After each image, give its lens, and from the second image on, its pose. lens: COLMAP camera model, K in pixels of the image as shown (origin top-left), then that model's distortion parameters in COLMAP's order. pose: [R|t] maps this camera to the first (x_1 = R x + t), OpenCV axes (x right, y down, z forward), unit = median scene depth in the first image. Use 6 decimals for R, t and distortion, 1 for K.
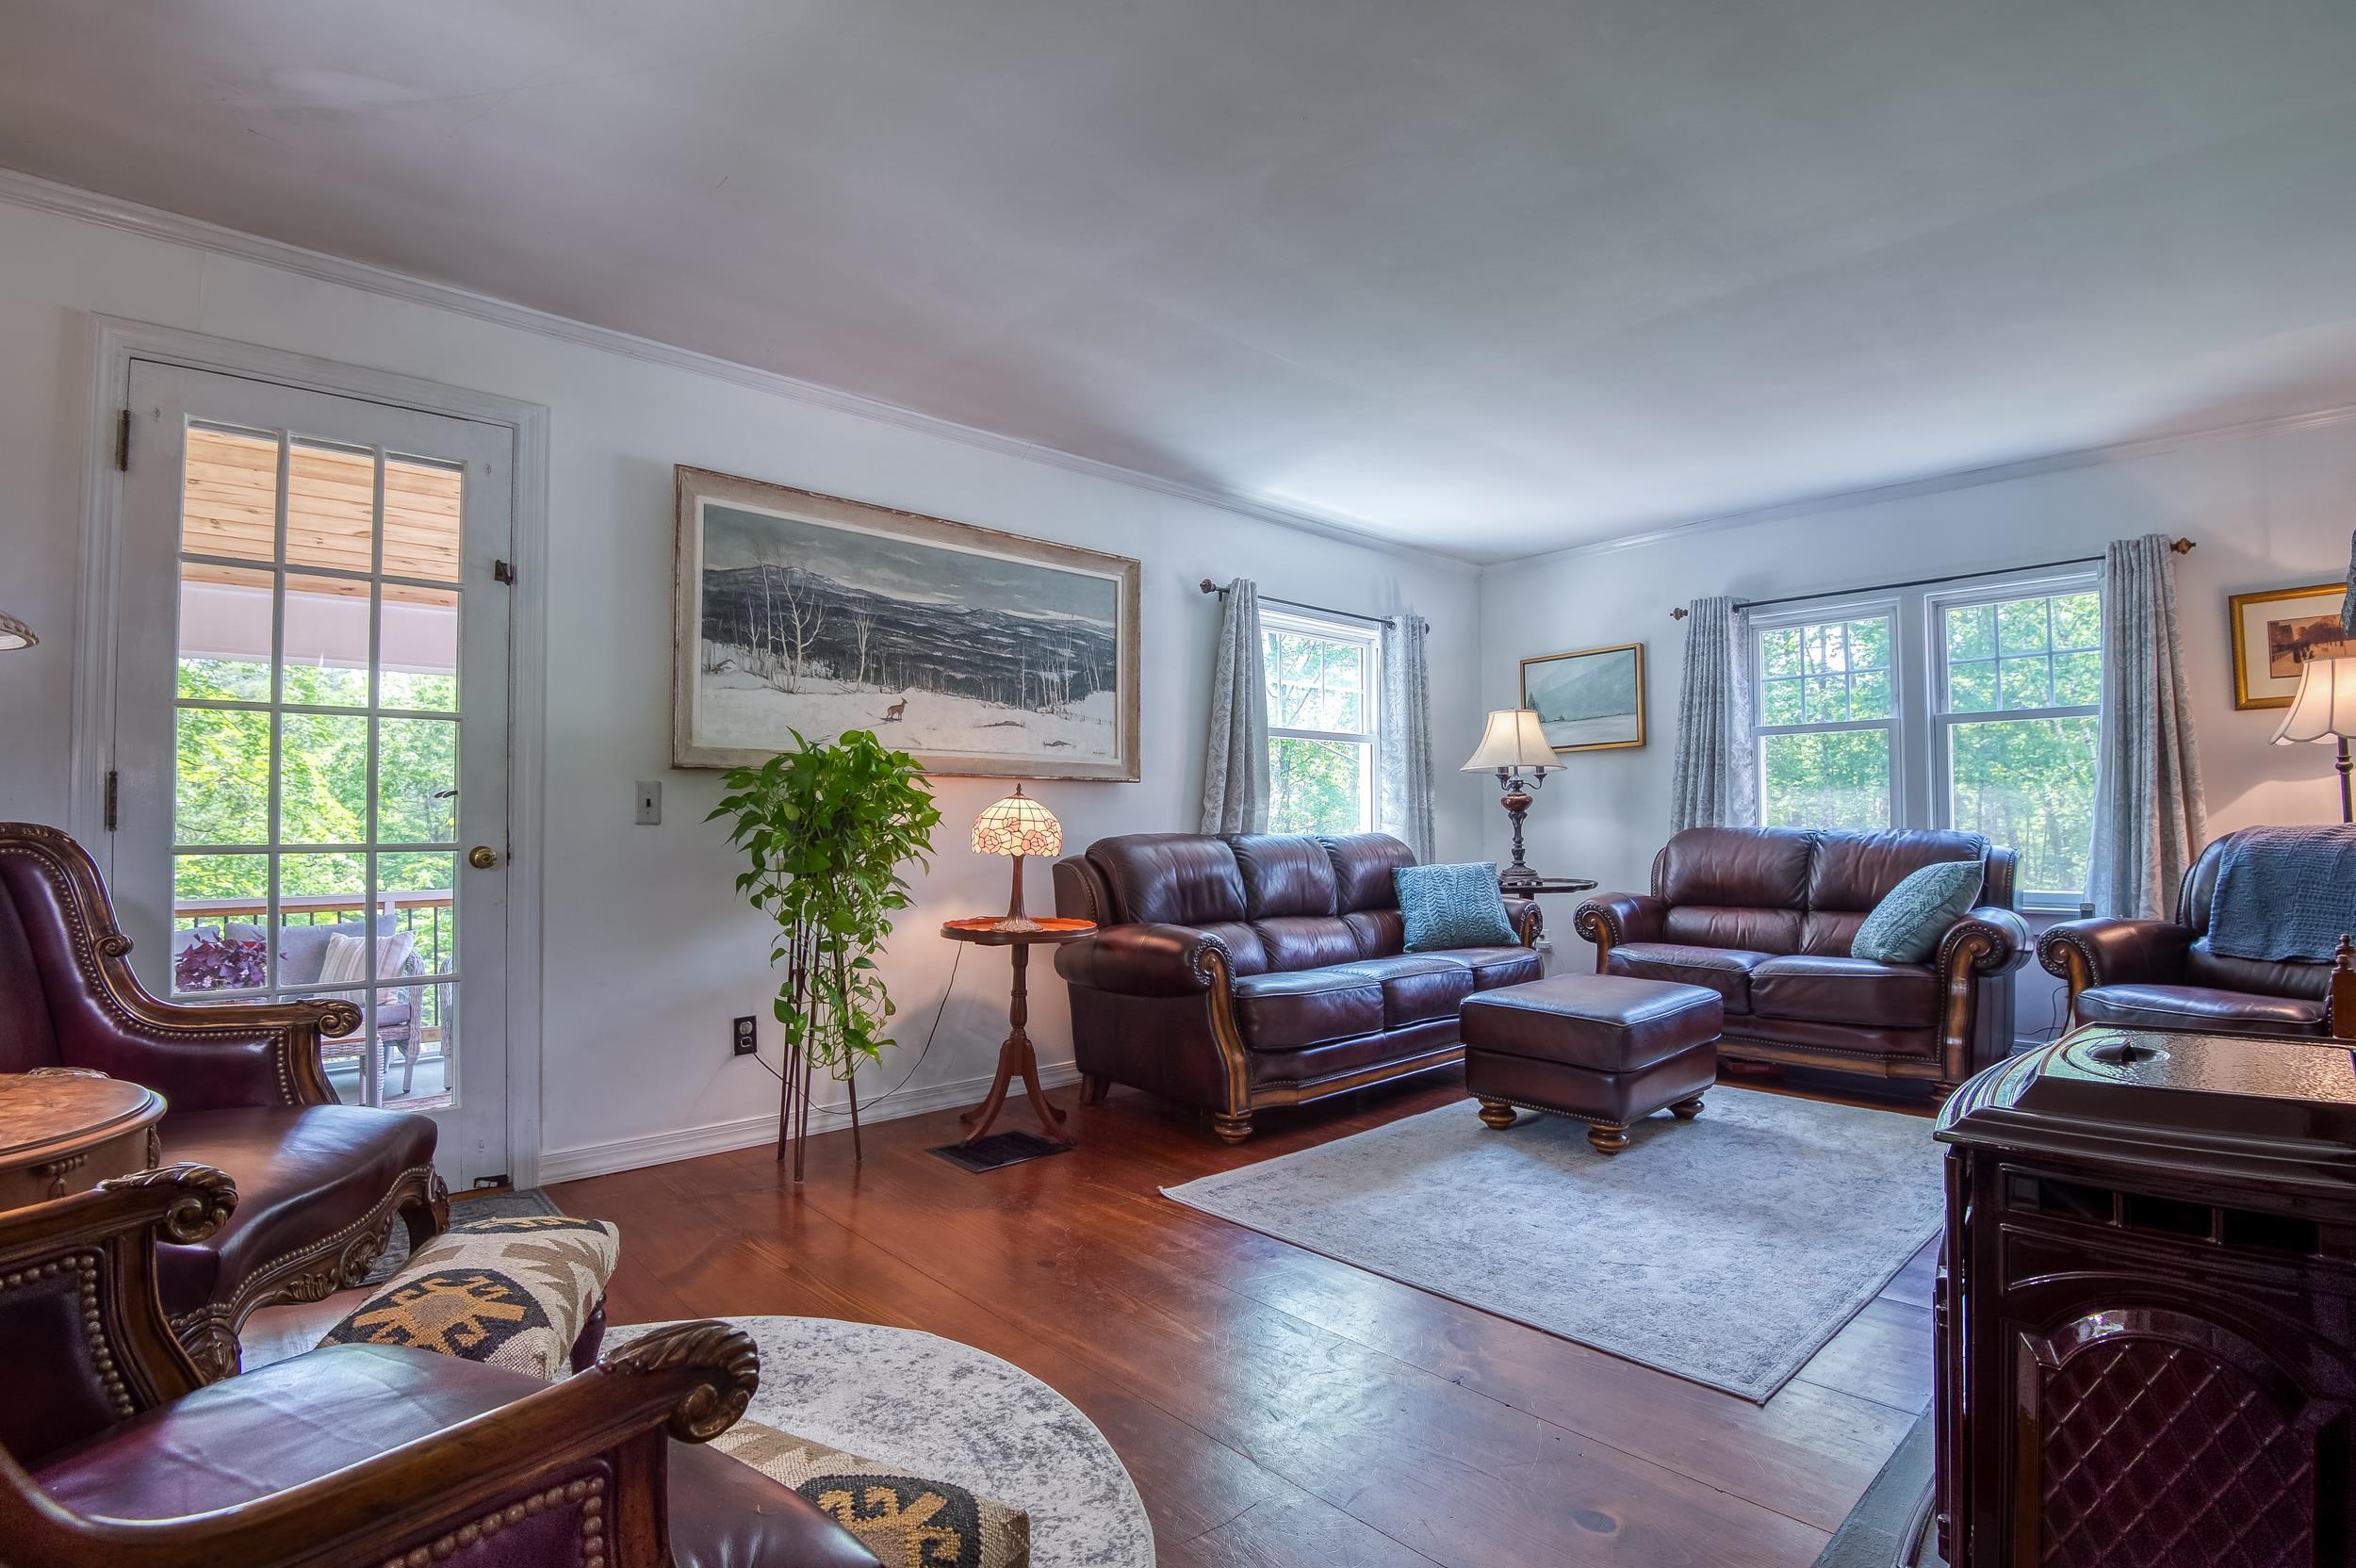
lens RADIAL K [[1138.2, 0, 1190.0], [0, 1138.2, 802.4], [0, 0, 1]] dist [-0.000021, -0.036003]
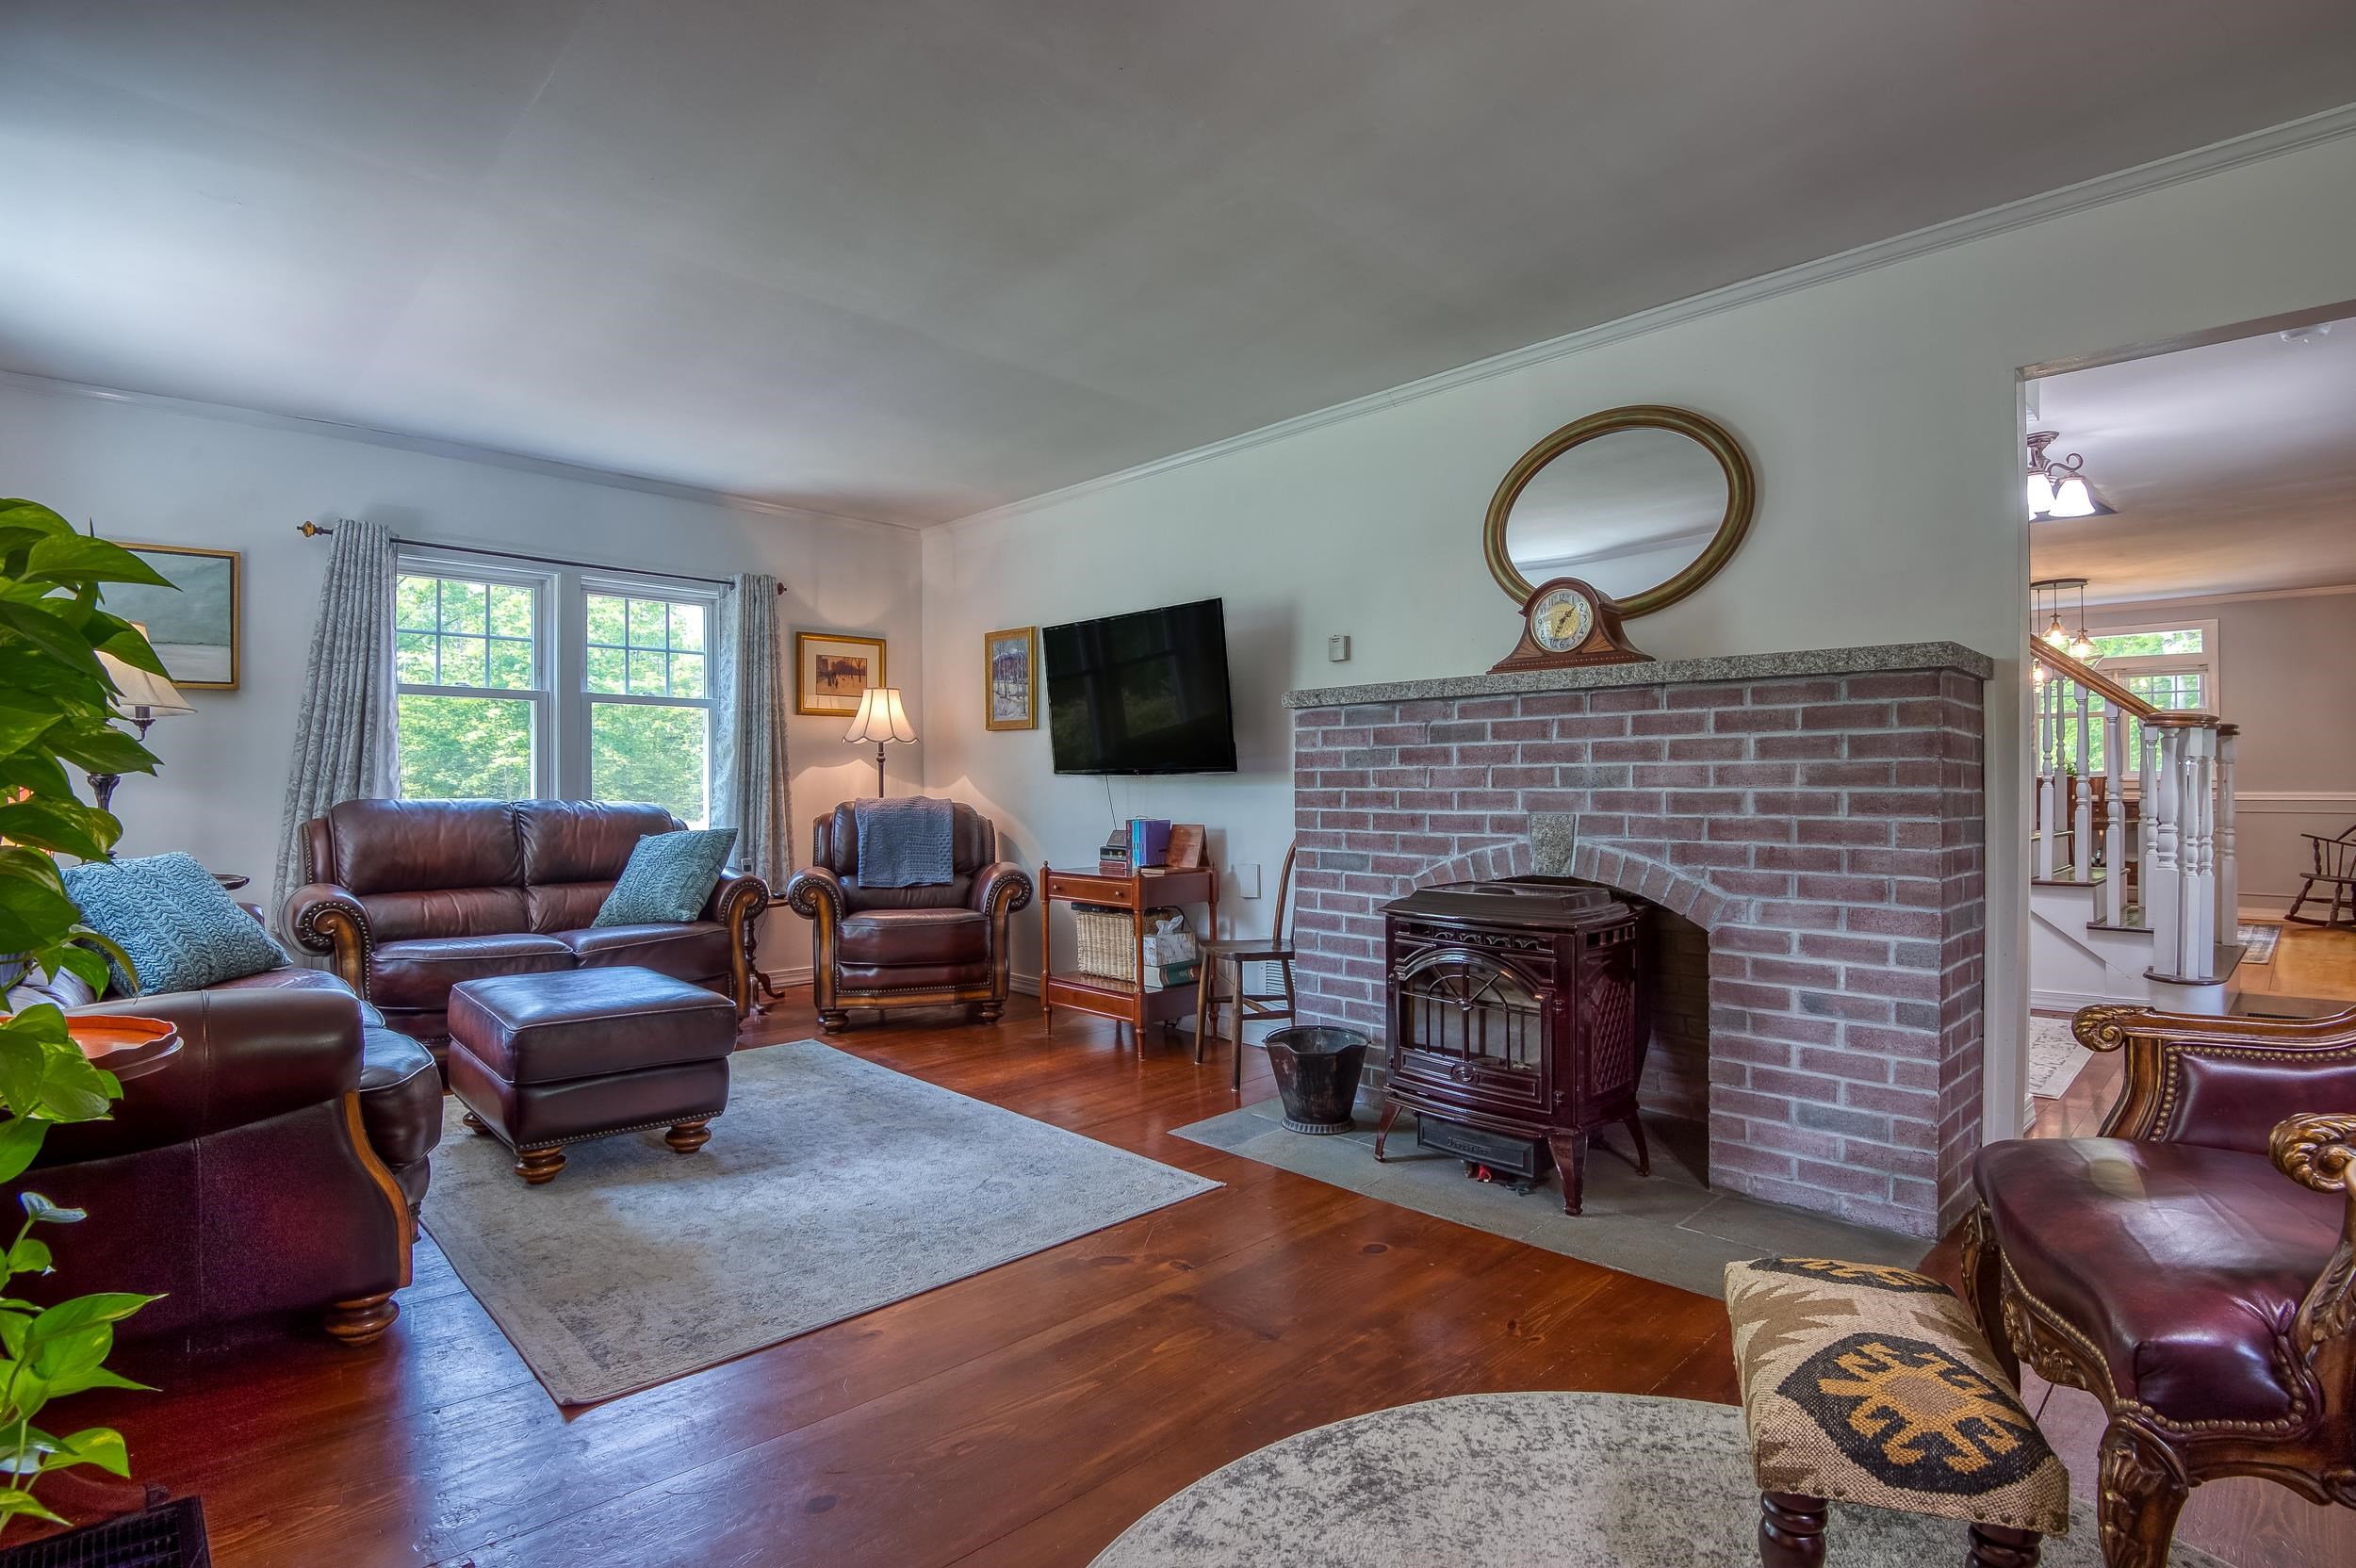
lens RADIAL K [[1138.2, 0, 1190.0], [0, 1138.2, 802.4], [0, 0, 1]] dist [-0.000021, -0.036003]
pose [[-0.028099, -0.003217, 0.999600, -0.514090], [-0.021094, 0.999774, 0.002625, 0.012743], [-0.999383, -0.021011, -0.028161, 0.568786]]
